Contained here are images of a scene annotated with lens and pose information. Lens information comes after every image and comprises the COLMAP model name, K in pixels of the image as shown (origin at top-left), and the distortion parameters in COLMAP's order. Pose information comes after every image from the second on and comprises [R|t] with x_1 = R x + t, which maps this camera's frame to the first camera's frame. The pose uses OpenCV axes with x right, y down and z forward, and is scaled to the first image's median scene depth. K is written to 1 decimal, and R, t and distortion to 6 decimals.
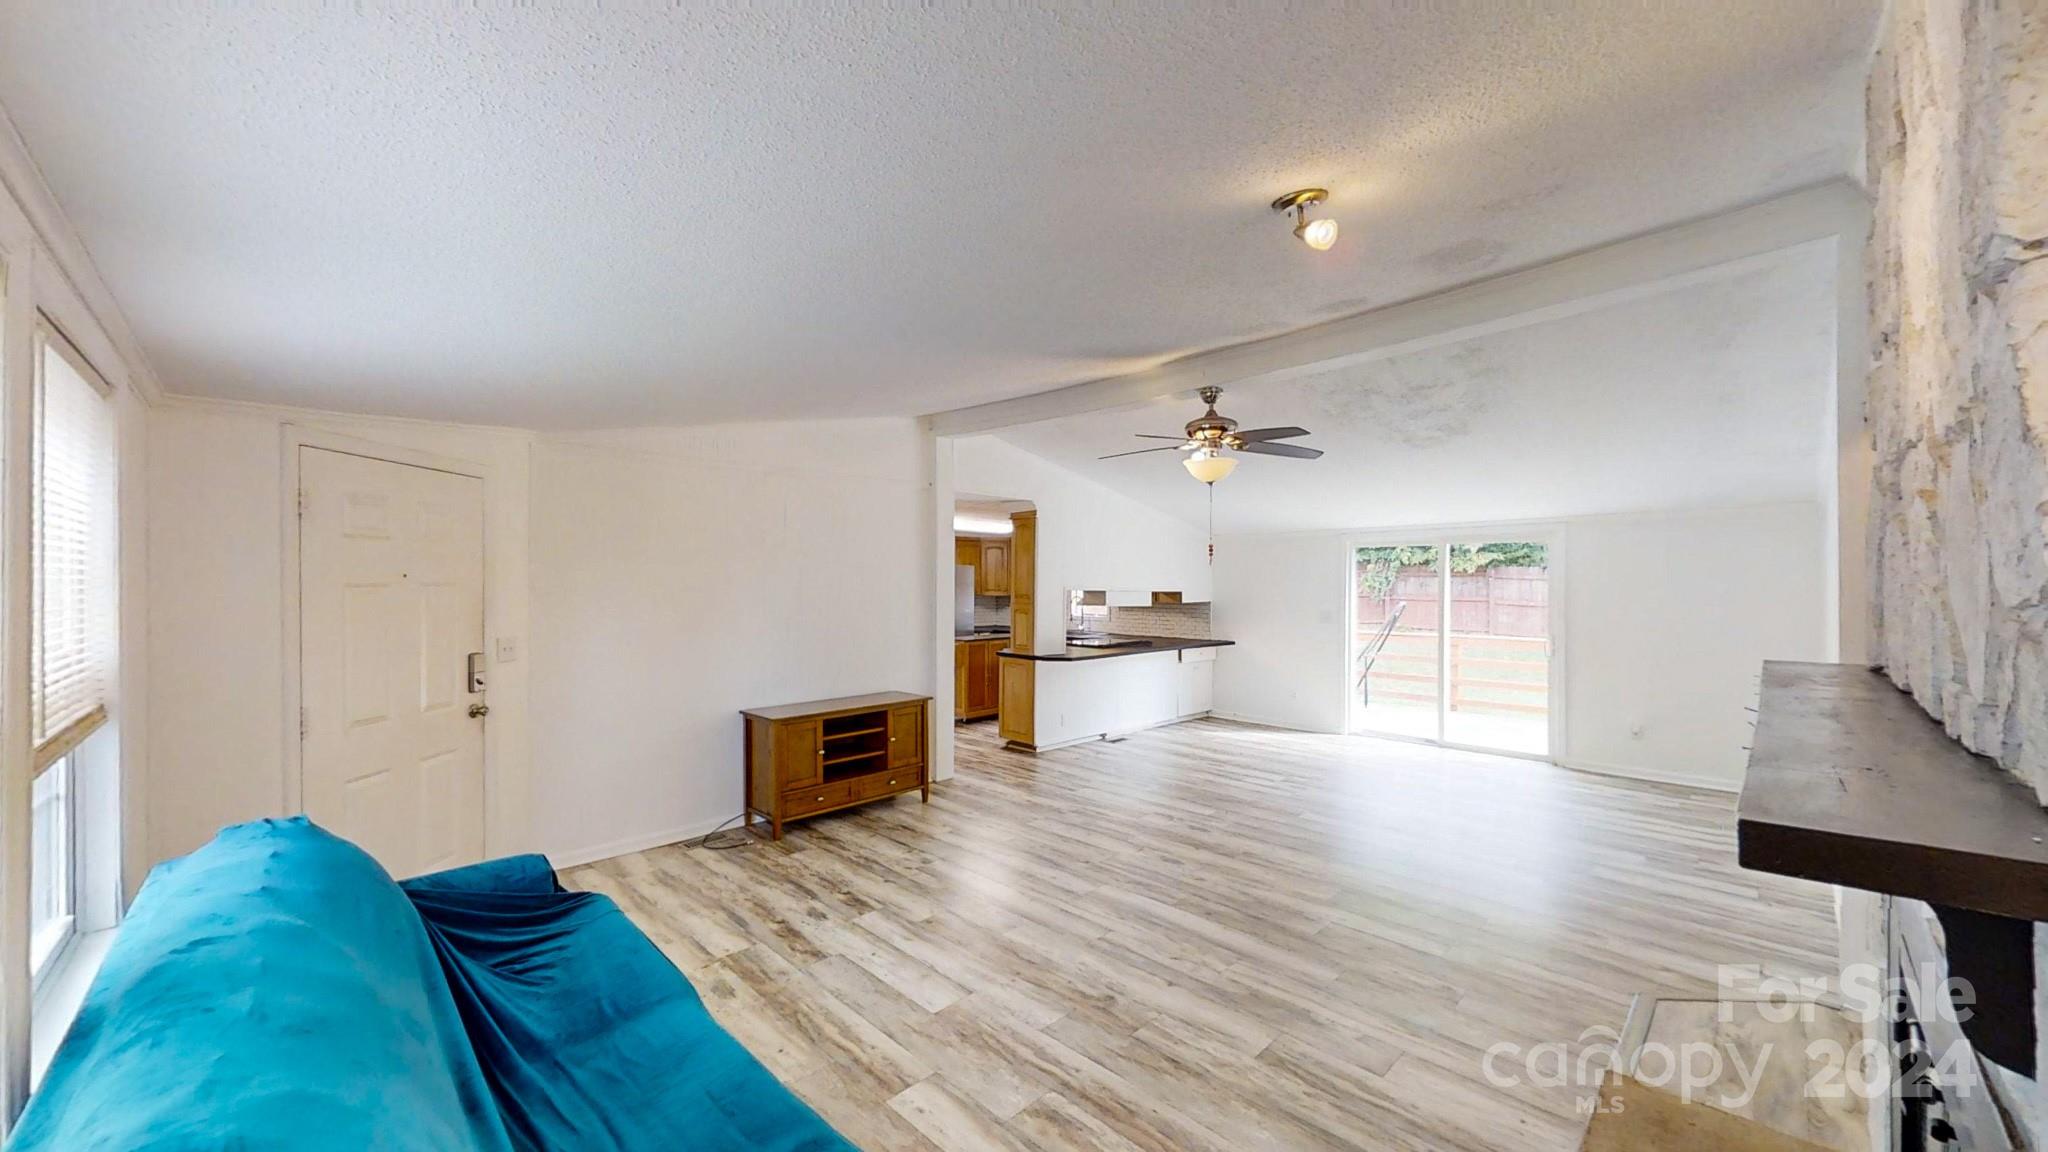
lens RADIAL K [[745.2, 0, 1027.3], [0, 745.2, 581.2], [0, 0, 1]] dist [-0.000635, 0.000018]
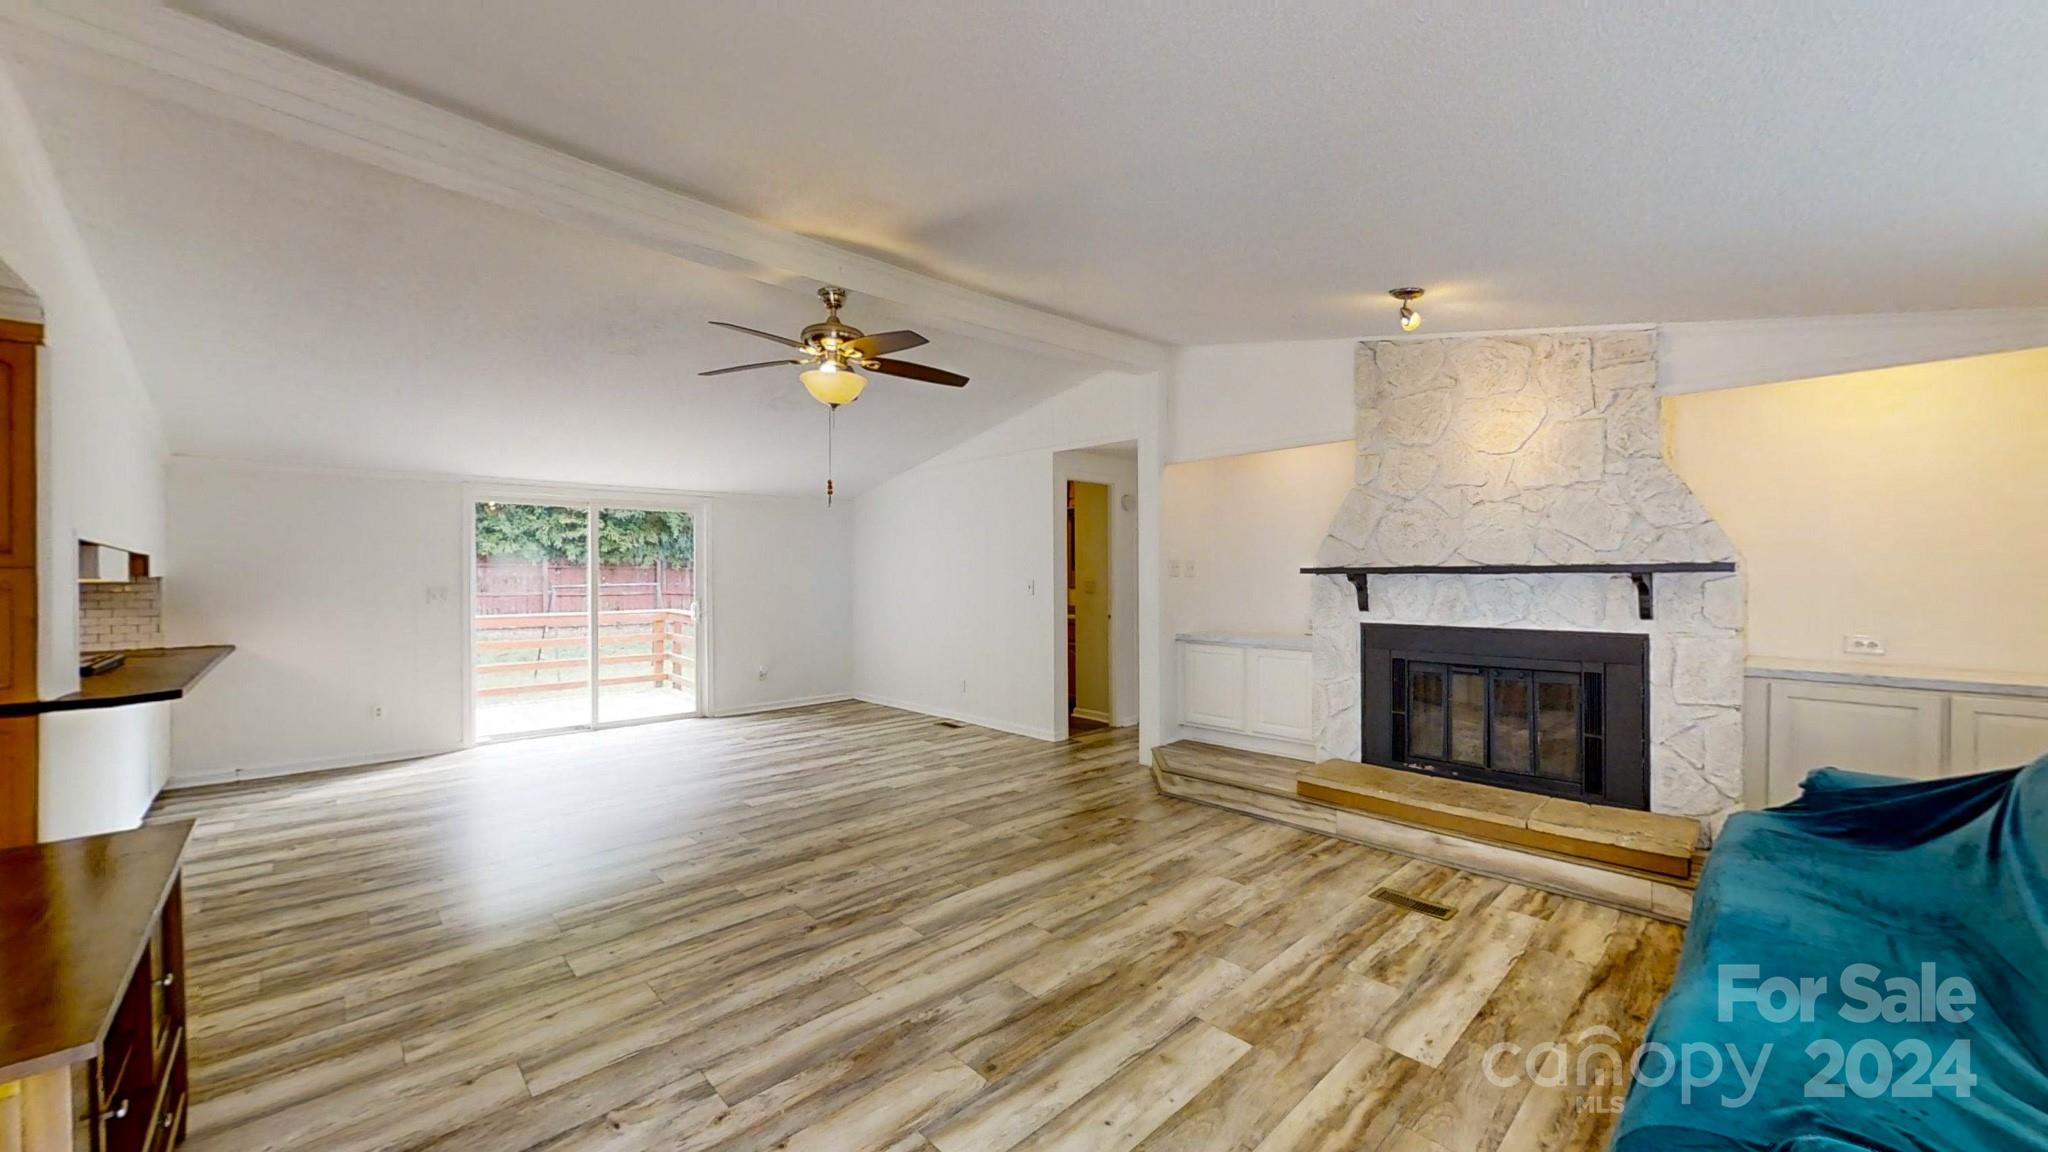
lens RADIAL K [[747.0, 0, 1024.0], [0, 747.0, 576.0], [0, 0, 1]] dist [-0.000085, 0.000039]
pose [[0.033800, -0.004998, 0.999416, -0.658152], [0.001938, 0.999986, 0.004936, 0.060481], [-0.999427, 0.001770, 0.033809, 0.873988]]
